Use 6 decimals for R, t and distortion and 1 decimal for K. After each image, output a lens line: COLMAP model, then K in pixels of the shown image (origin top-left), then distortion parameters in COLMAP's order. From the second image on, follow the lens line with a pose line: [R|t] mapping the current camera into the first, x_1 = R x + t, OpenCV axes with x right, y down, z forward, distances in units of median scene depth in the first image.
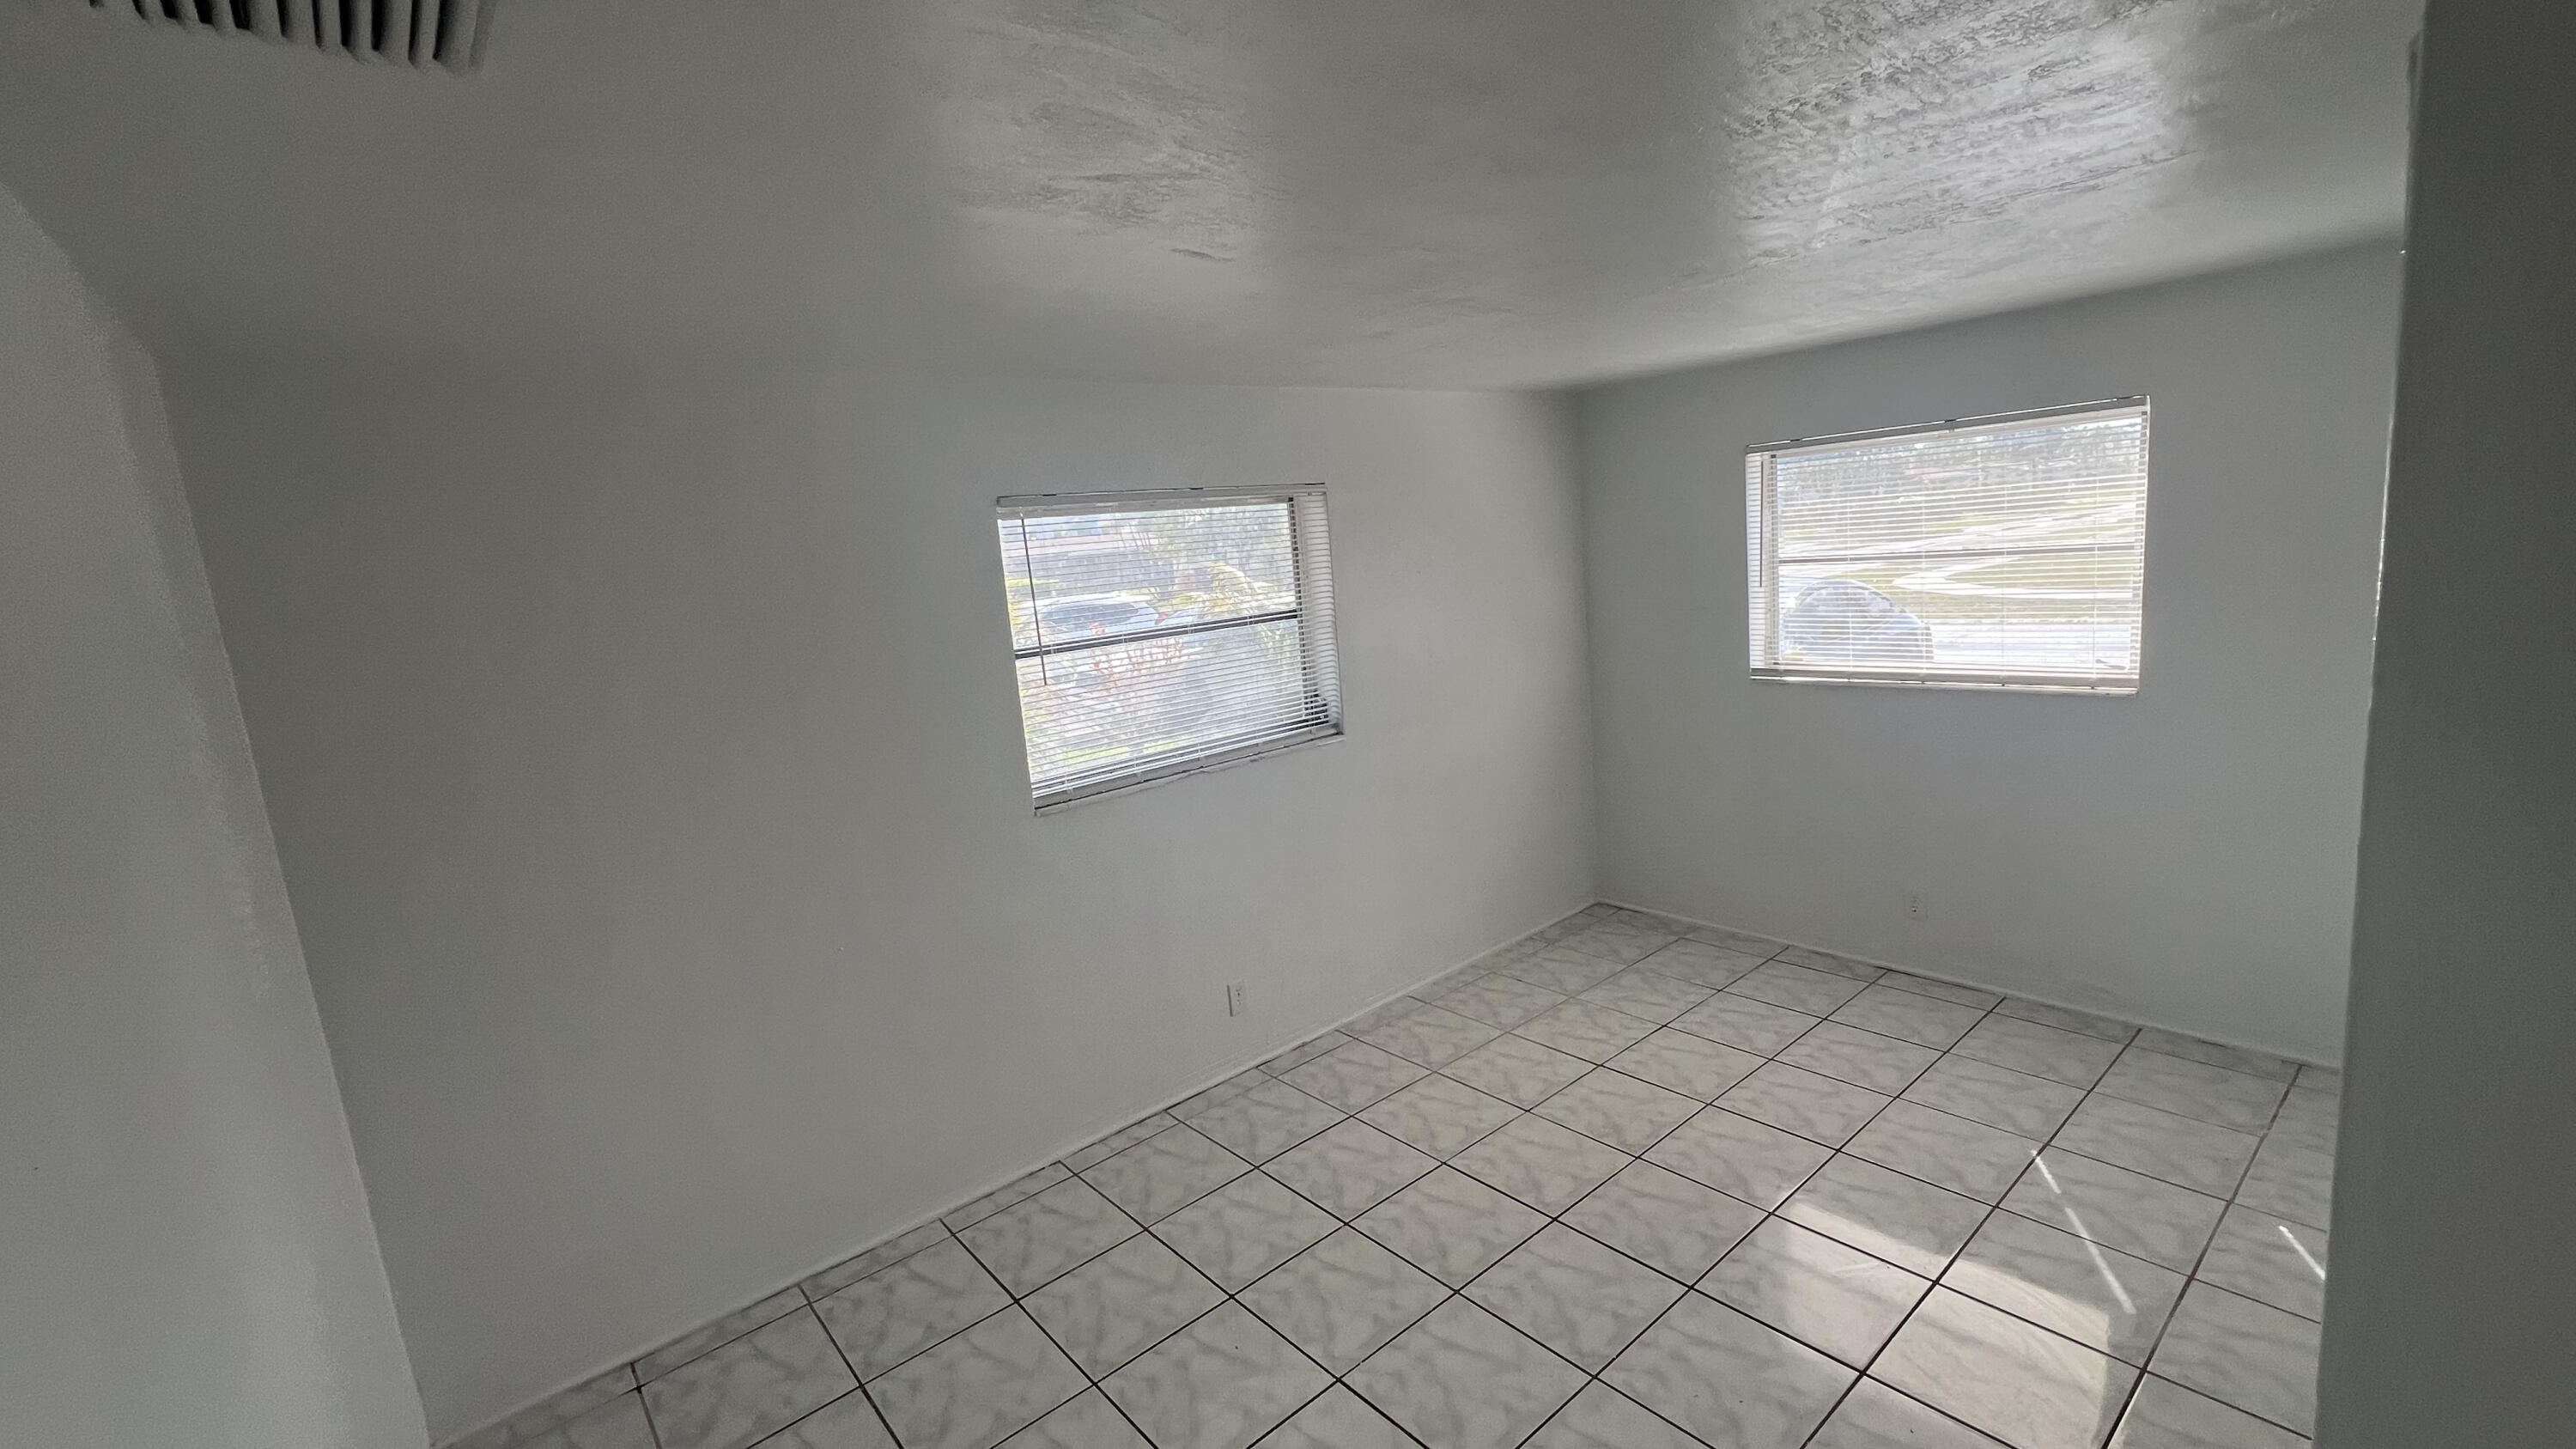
lens RADIAL K [[1098.6, 0, 1303.6], [0, 1098.6, 742.9], [0, 0, 1]] dist [-0.004186, 0.001922]
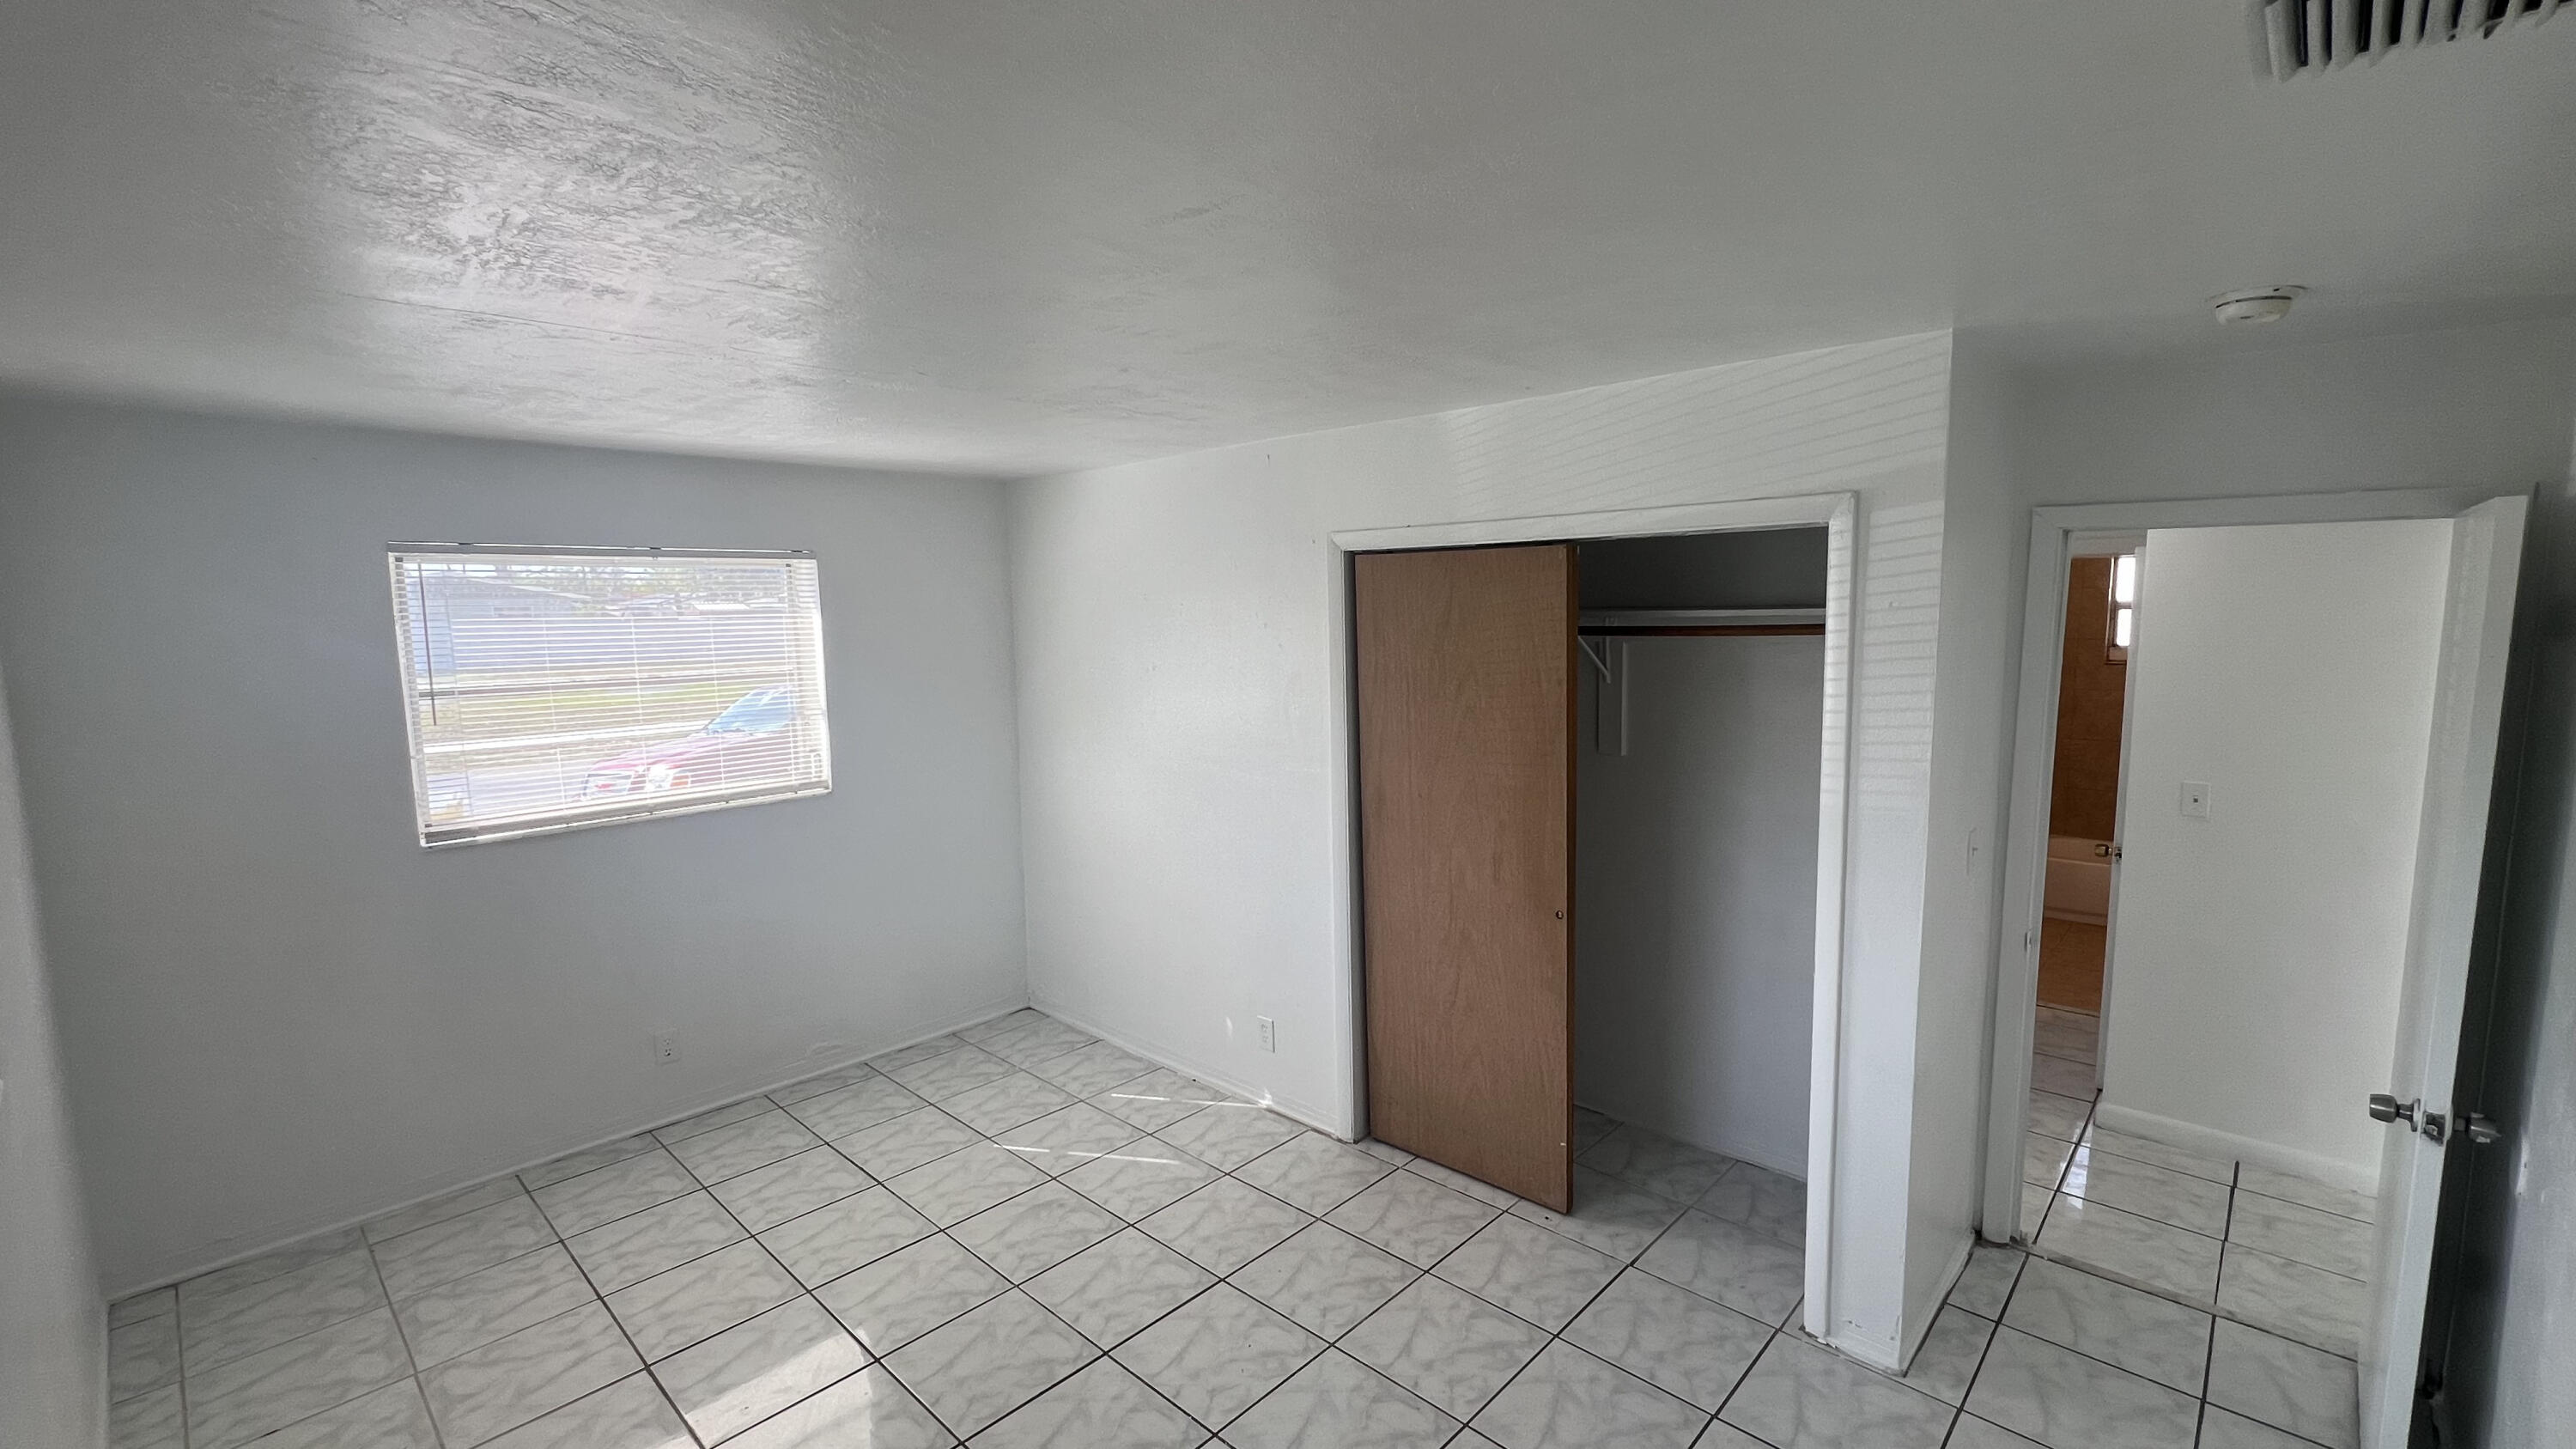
lens RADIAL K [[1098.6, 0, 1291.8], [0, 1098.6, 700.8], [0, 0, 1]] dist [-0.004186, 0.001922]
pose [[-0.105747, -0.001310, 0.994392, -0.454606], [0.204619, 0.978570, 0.023050, -0.057962], [-0.973113, 0.205909, -0.103213, 0.539704]]
